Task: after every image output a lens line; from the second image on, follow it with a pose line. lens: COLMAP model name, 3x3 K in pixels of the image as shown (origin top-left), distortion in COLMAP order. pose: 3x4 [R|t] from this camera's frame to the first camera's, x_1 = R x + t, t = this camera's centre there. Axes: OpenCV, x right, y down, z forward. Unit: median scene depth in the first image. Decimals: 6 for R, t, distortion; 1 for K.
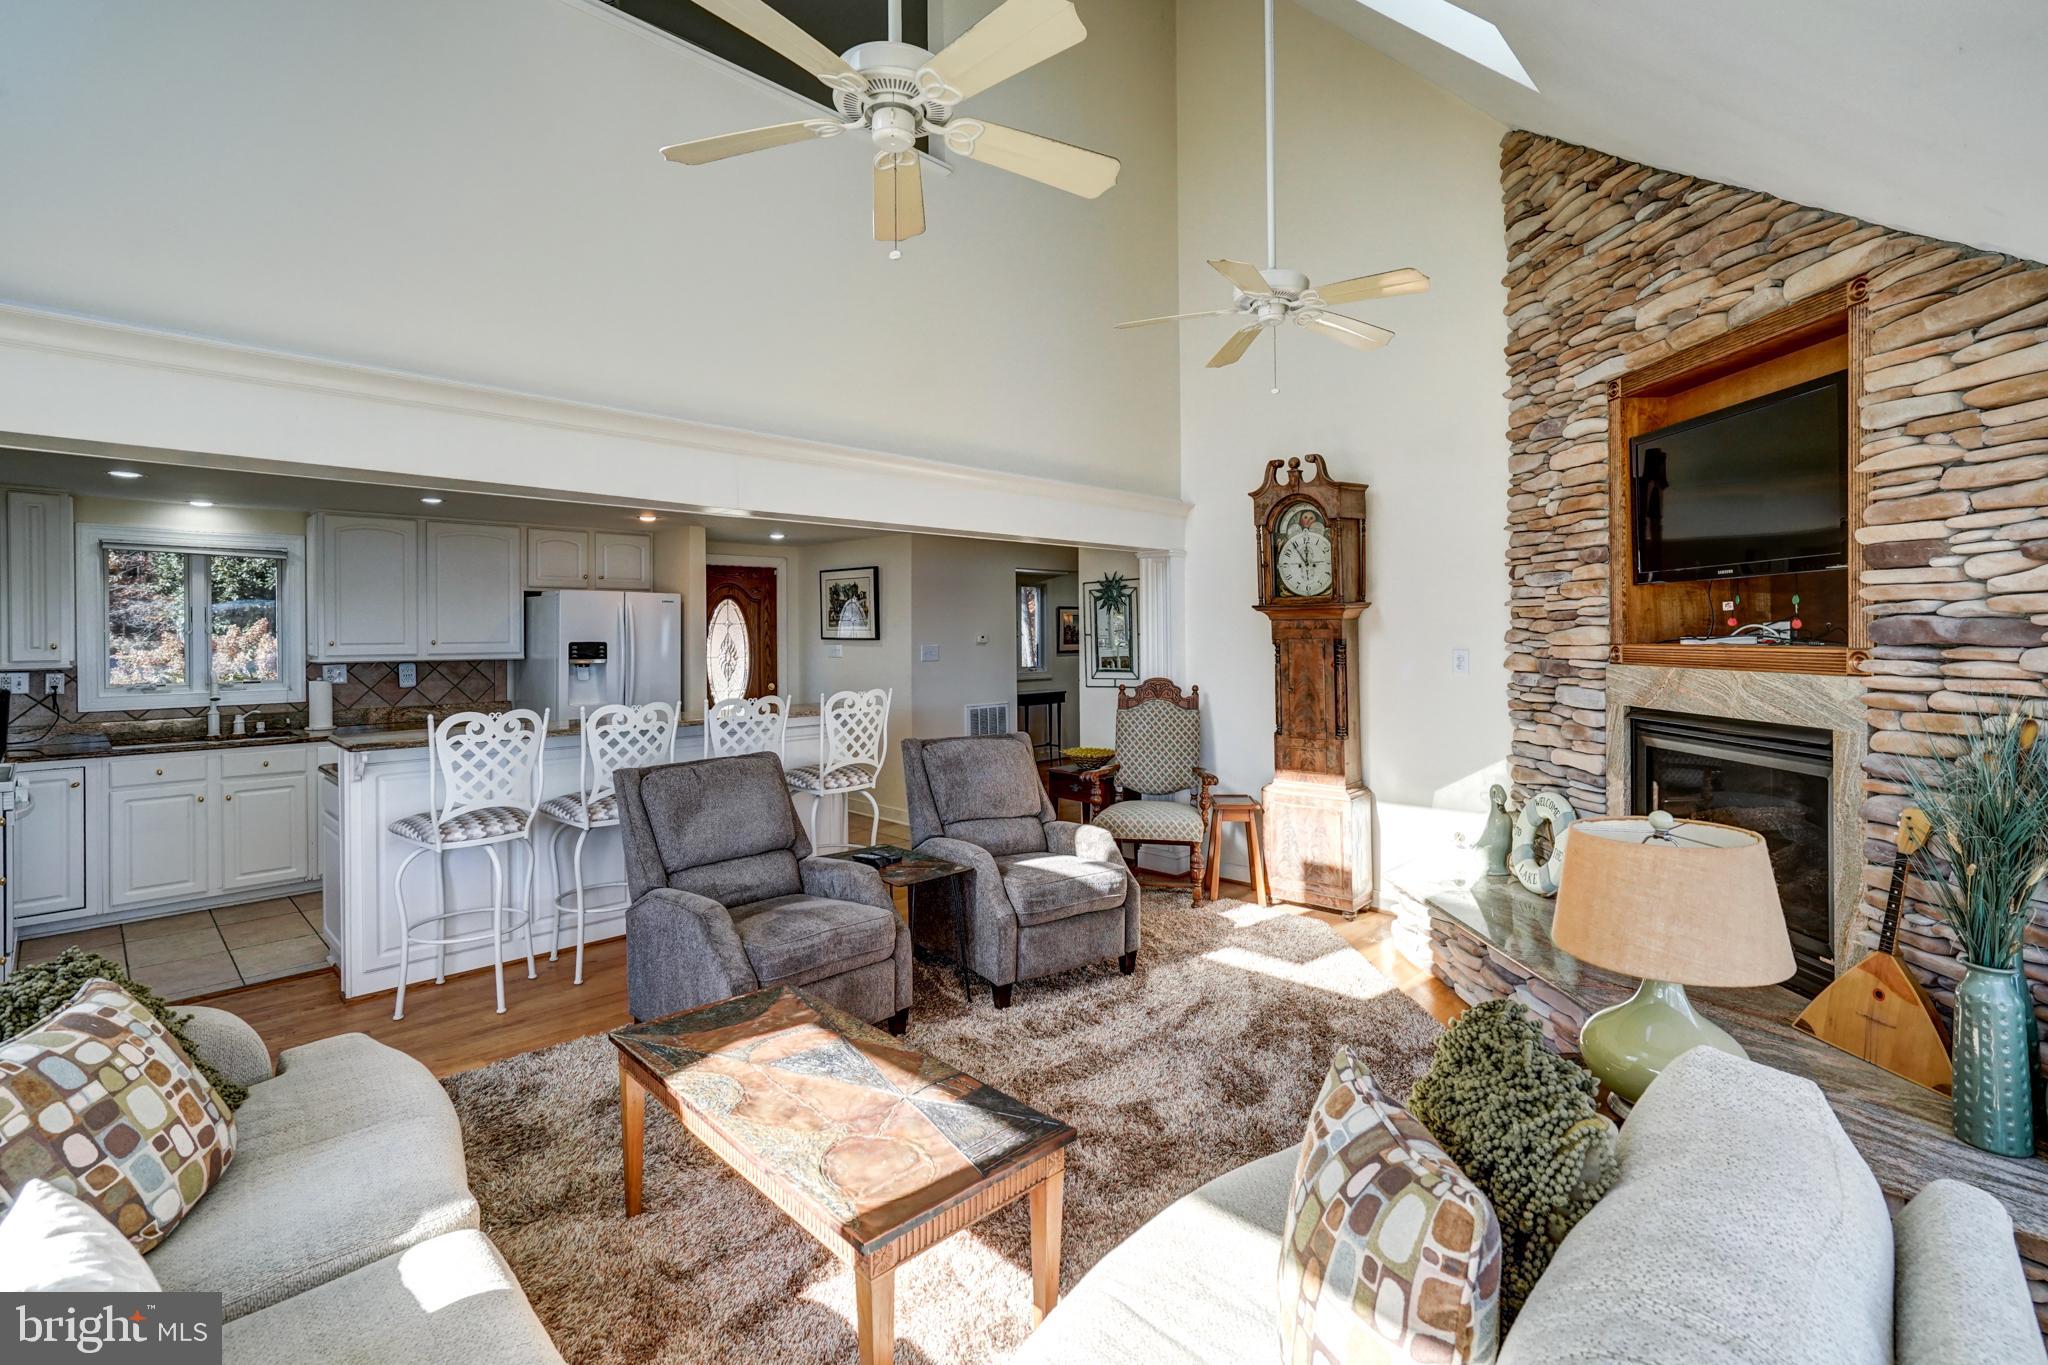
lens RADIAL K [[954.8, 0, 1070.7], [0, 954.8, 641.4], [0, 0, 1]] dist [-0.000770, 0.019542]
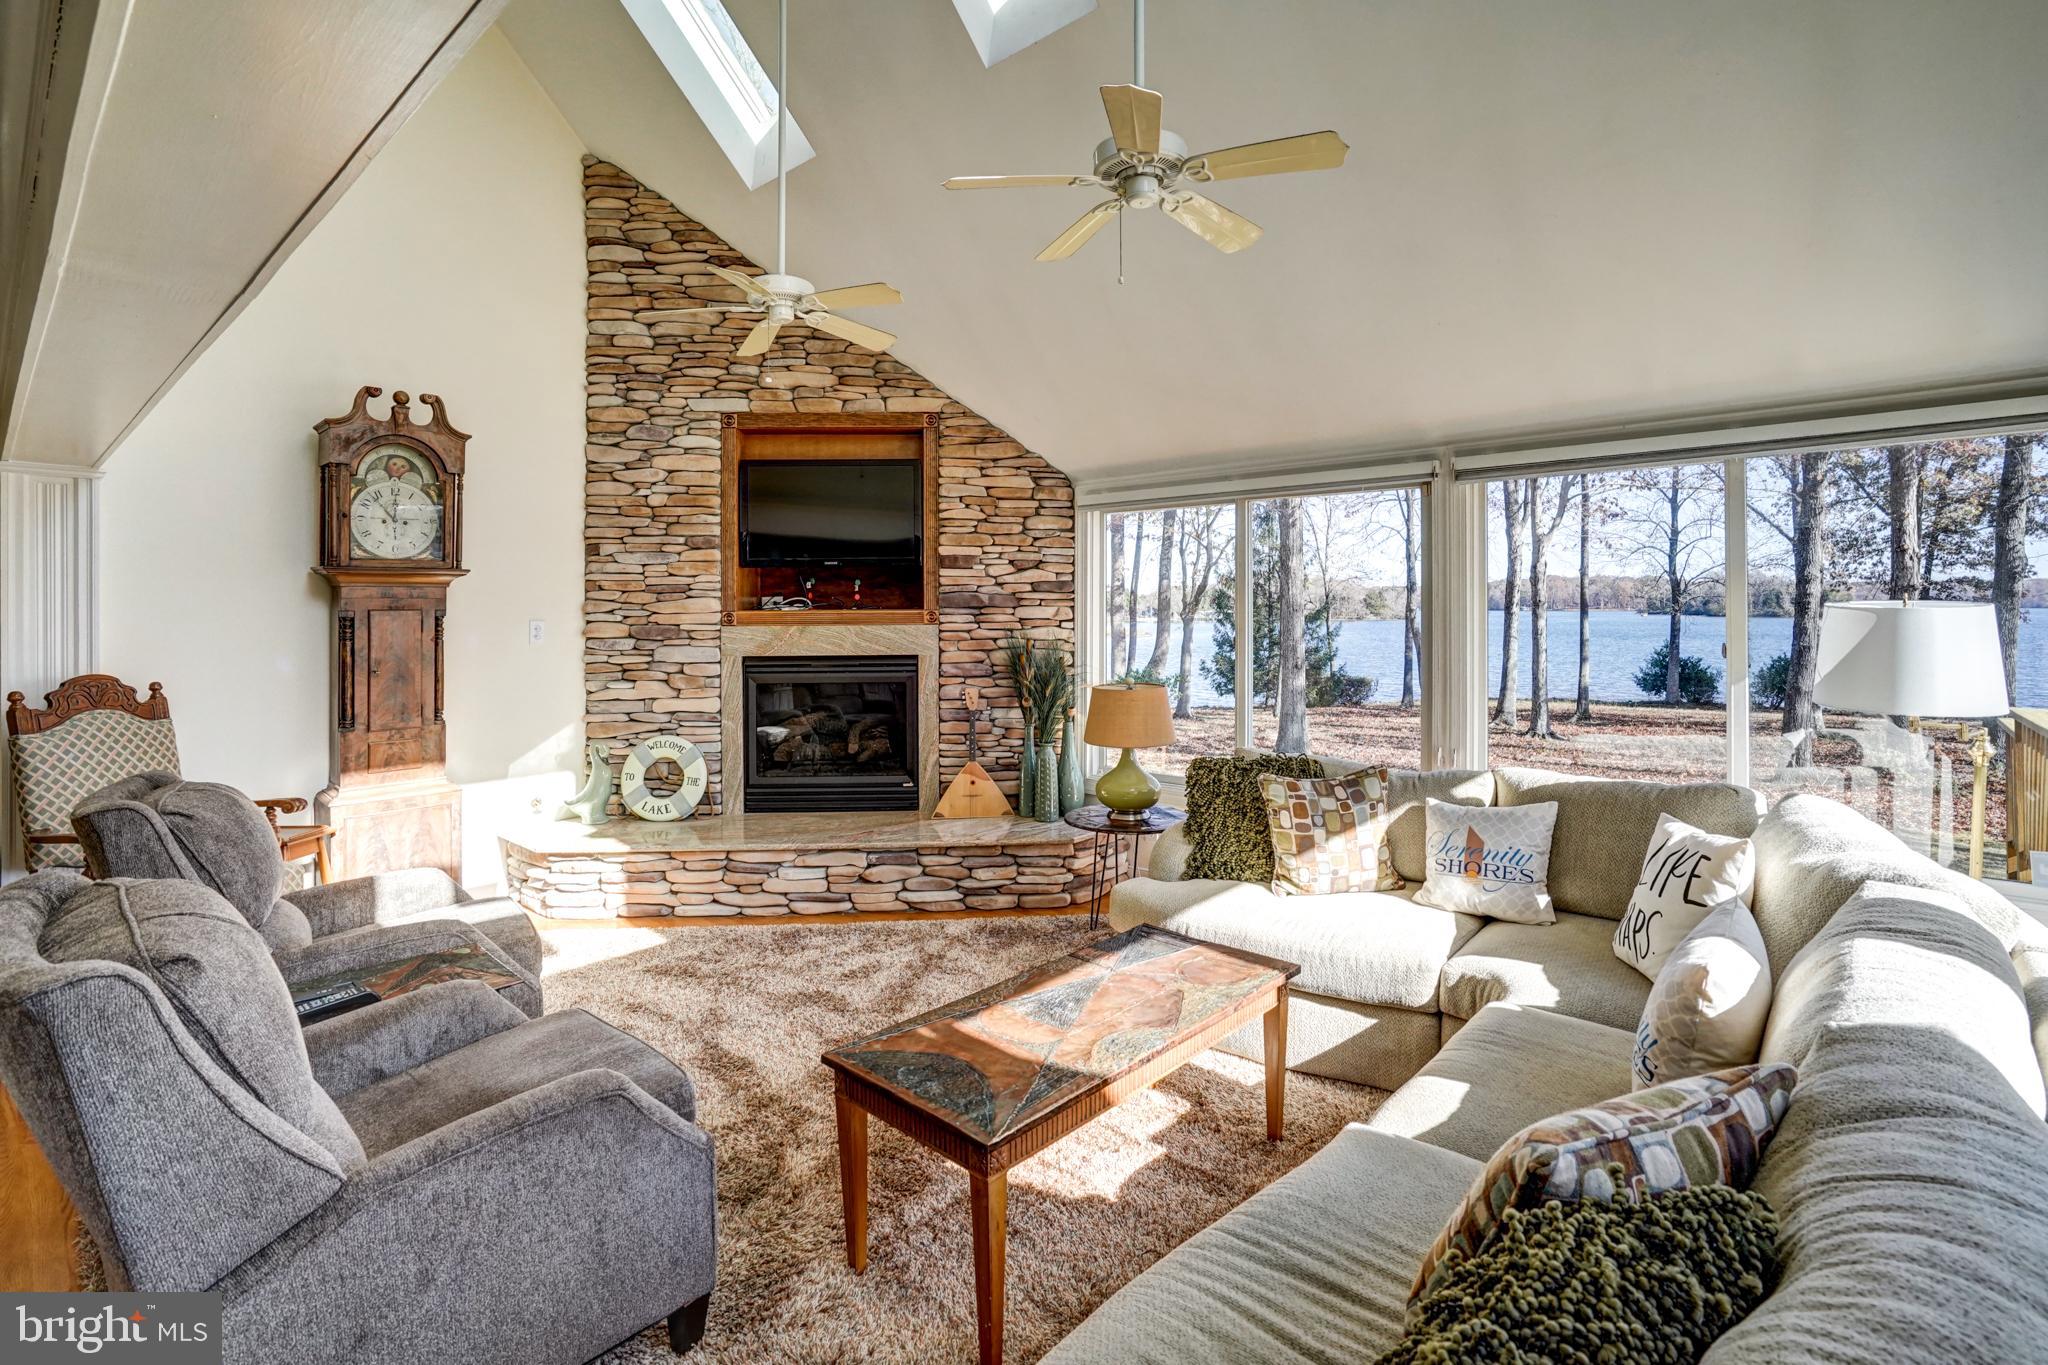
lens RADIAL K [[953.9, 0, 1014.9], [0, 953.9, 609.8], [0, 0, 1]] dist [-0.031103, 0.020468]
pose [[0.002388, 0.003888, 0.999990, -0.746231], [0.016127, 0.999862, -0.003926, 0.012253], [-0.999867, 0.016137, 0.002325, 0.594911]]
